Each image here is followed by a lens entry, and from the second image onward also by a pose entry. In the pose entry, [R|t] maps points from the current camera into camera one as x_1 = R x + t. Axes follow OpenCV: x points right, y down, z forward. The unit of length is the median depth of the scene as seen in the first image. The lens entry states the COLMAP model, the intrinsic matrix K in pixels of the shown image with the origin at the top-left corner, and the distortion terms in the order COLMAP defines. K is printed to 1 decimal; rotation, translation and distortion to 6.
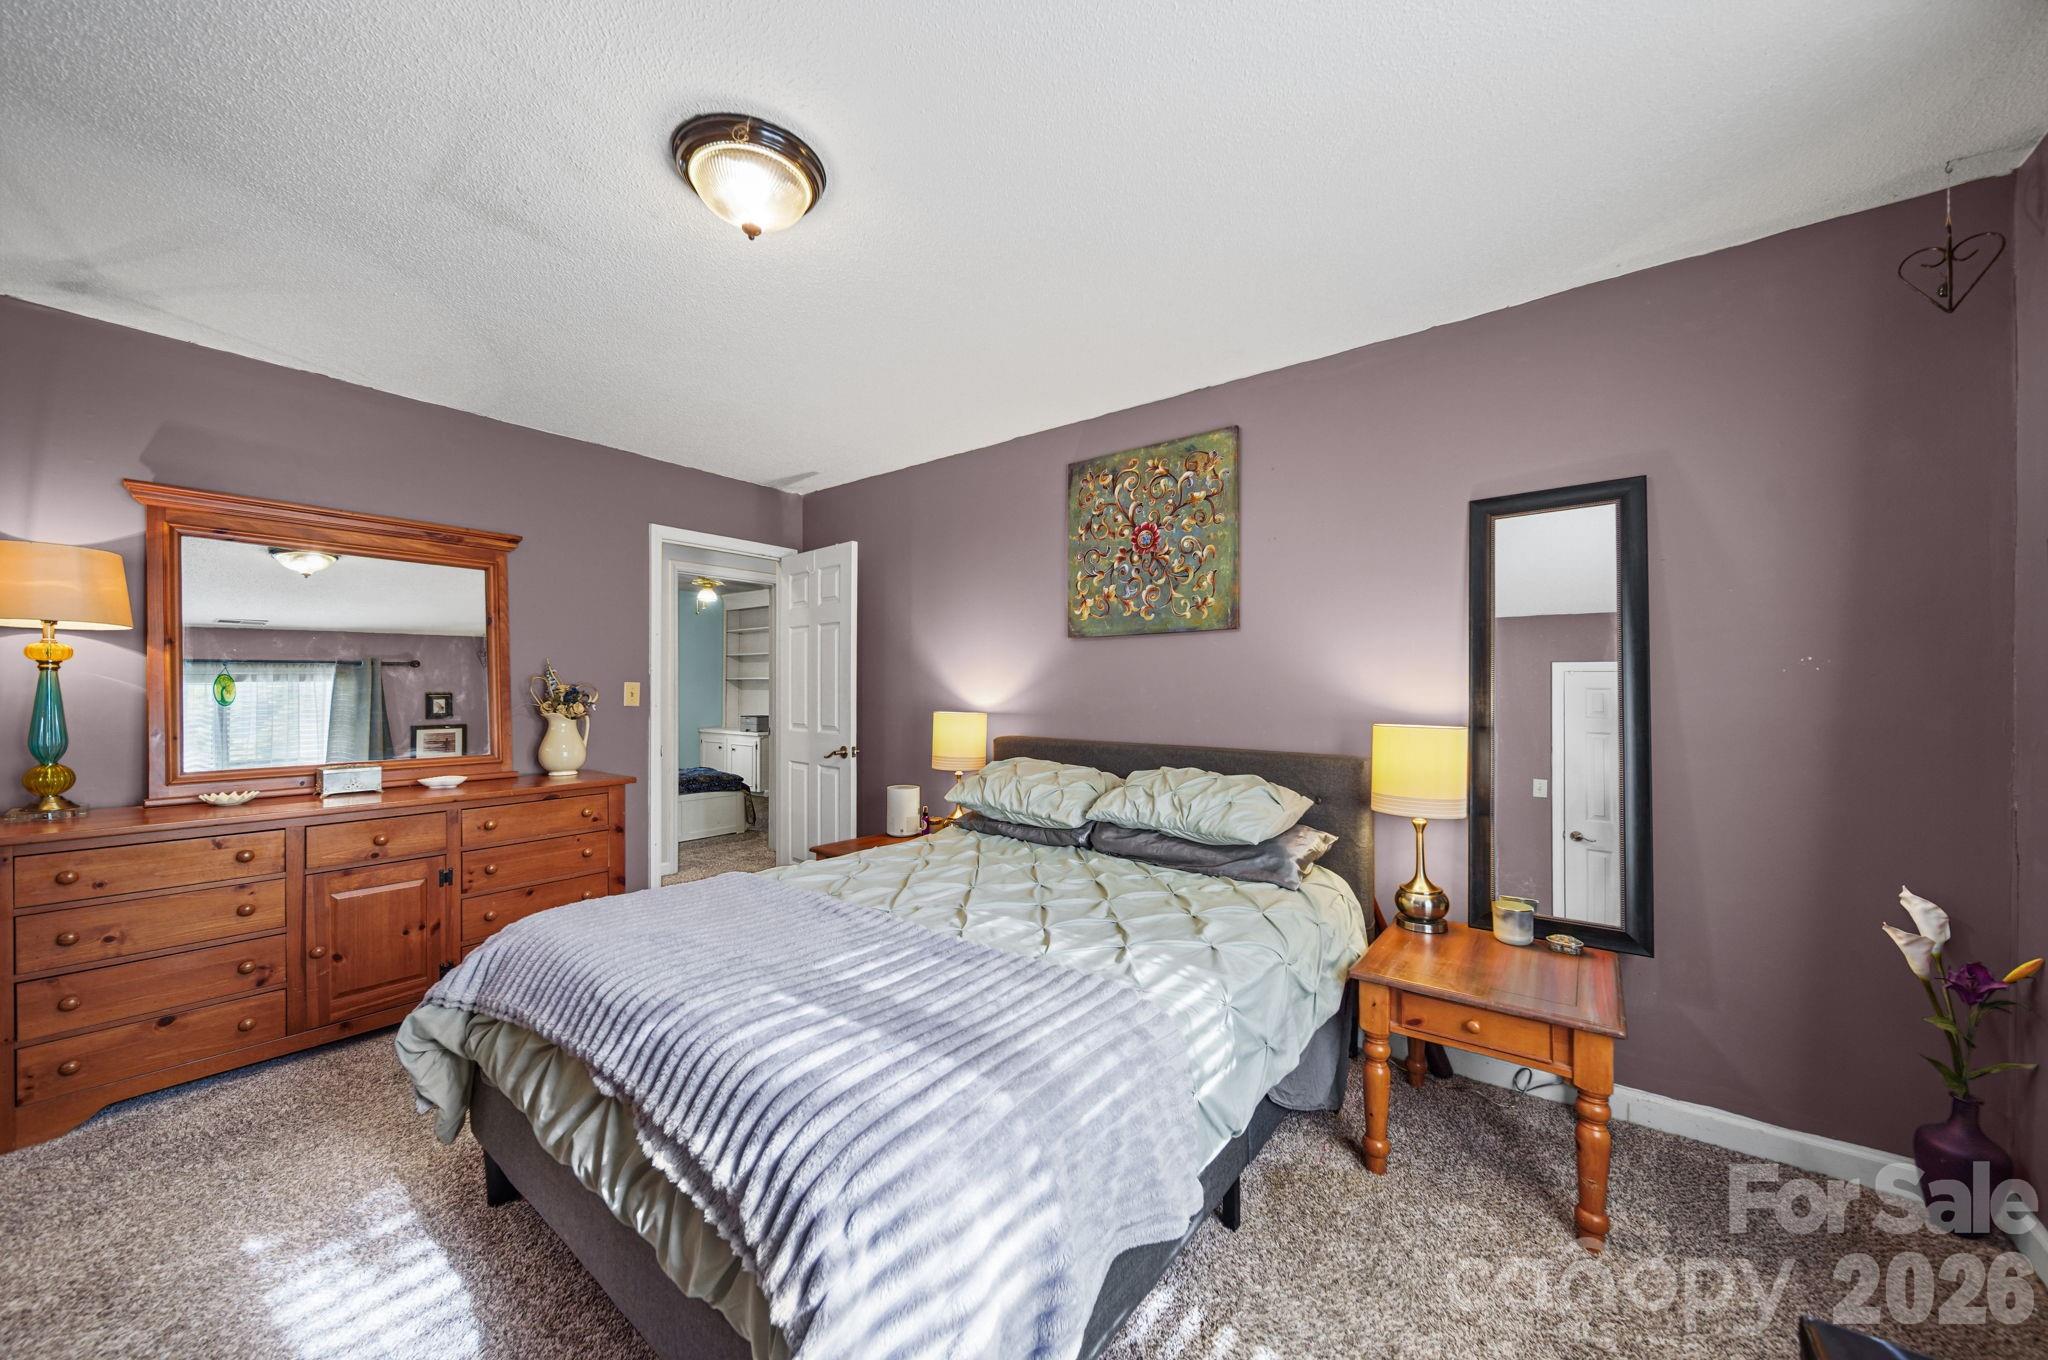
lens RADIAL K [[732.3, 0, 1024.0], [0, 732.3, 680.0], [0, 0, 1]] dist [-0.001143, -0.000214]
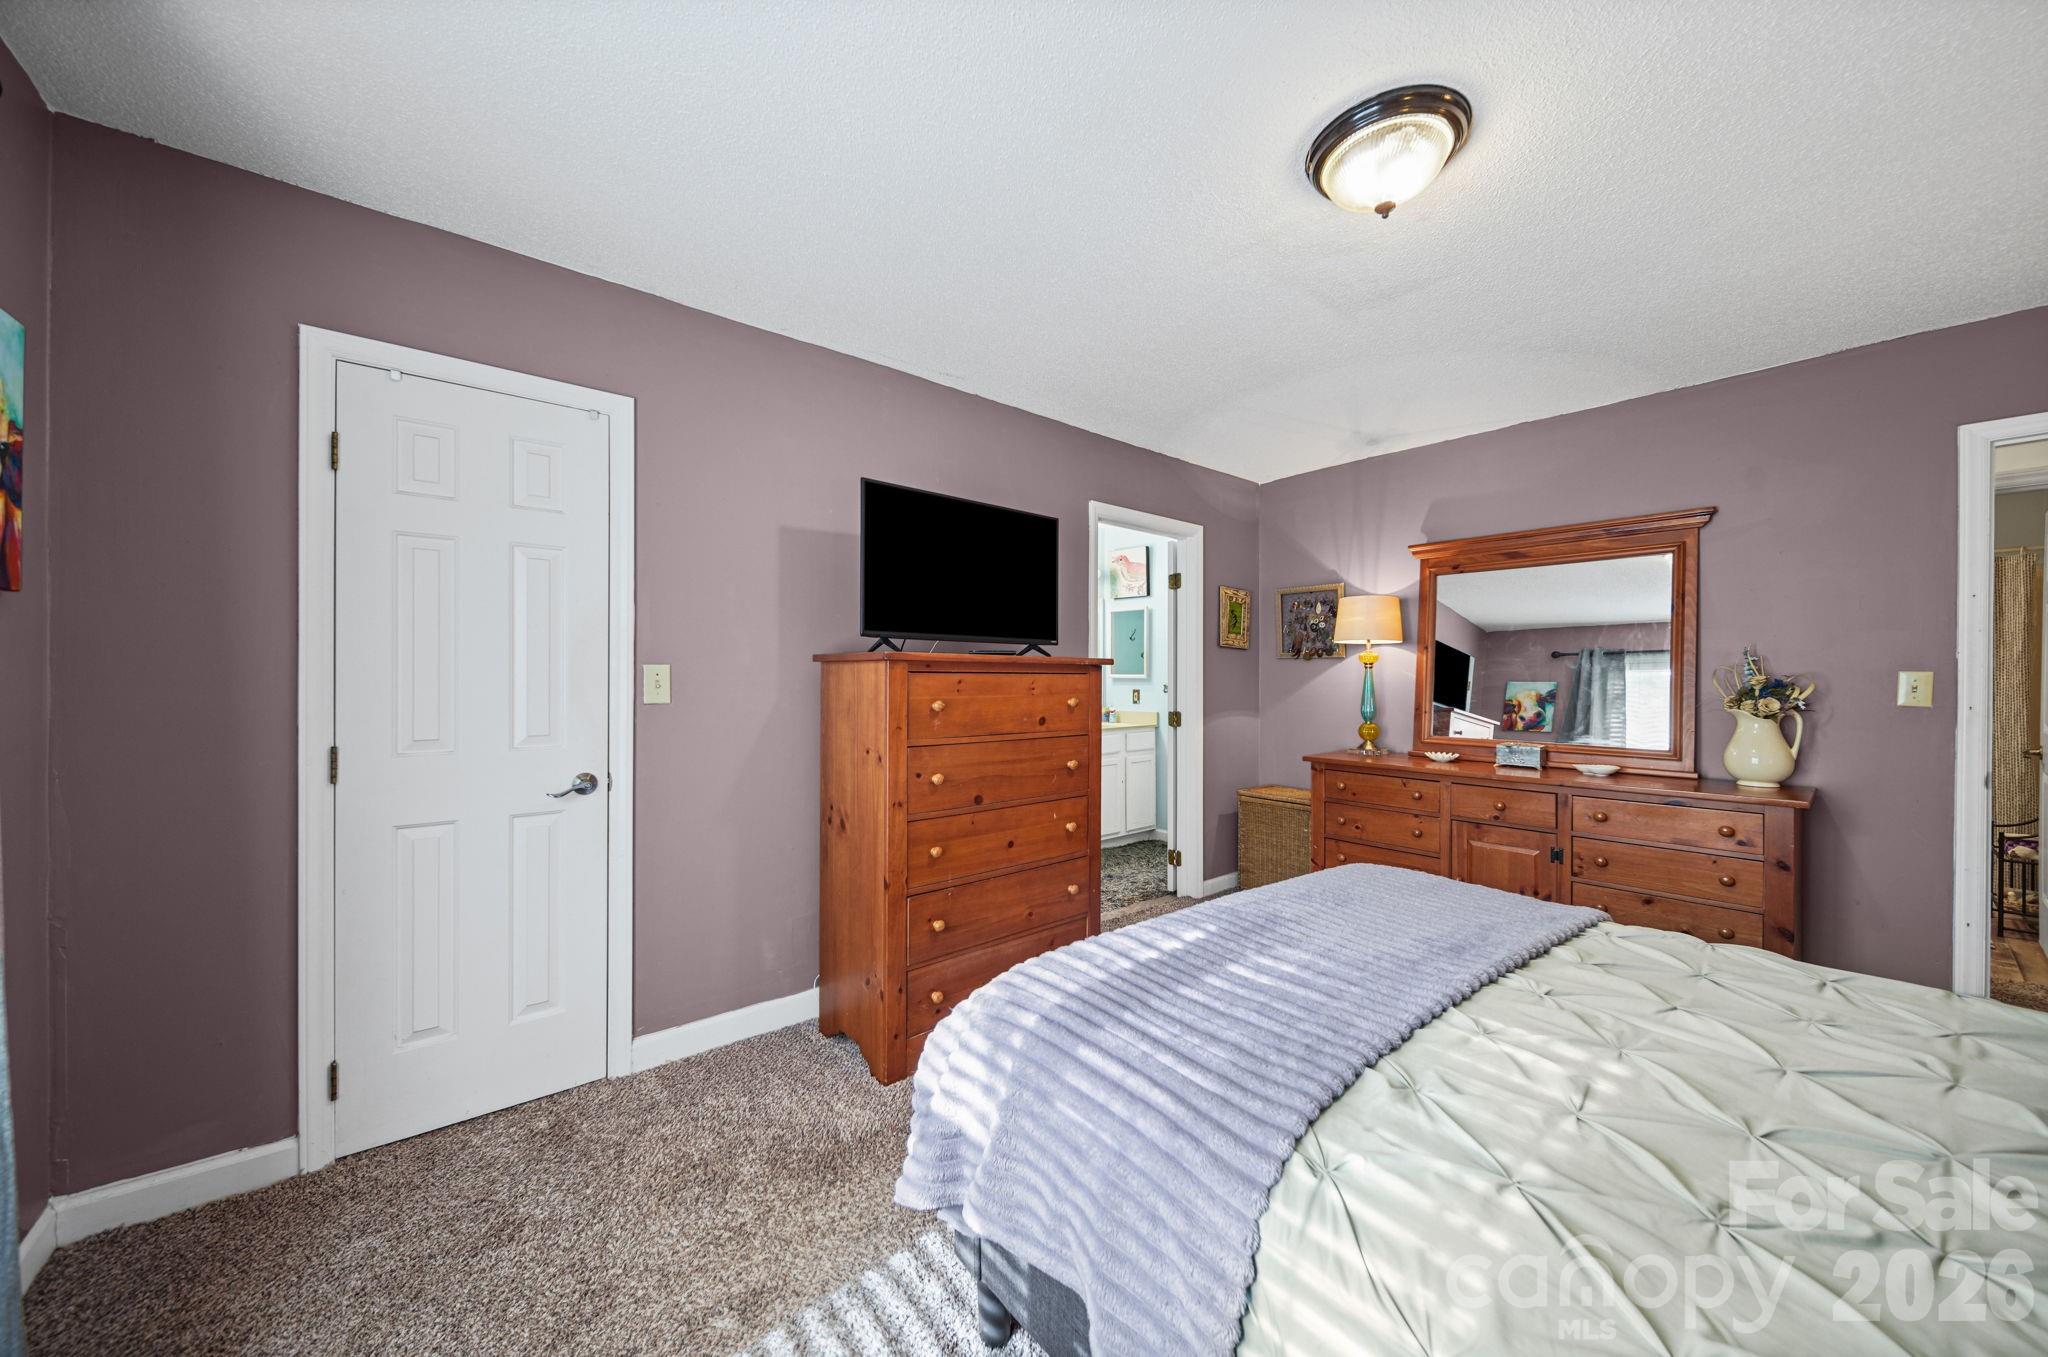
lens RADIAL K [[727.5, 0, 1015.5], [0, 727.5, 685.1], [0, 0, 1]] dist [-0.000858, -0.000070]
pose [[-0.235538, 0.008433, -0.971828, 0.476696], [0.008213, 0.999944, 0.006686, 0.005854], [0.971830, -0.006407, -0.235594, 0.524116]]
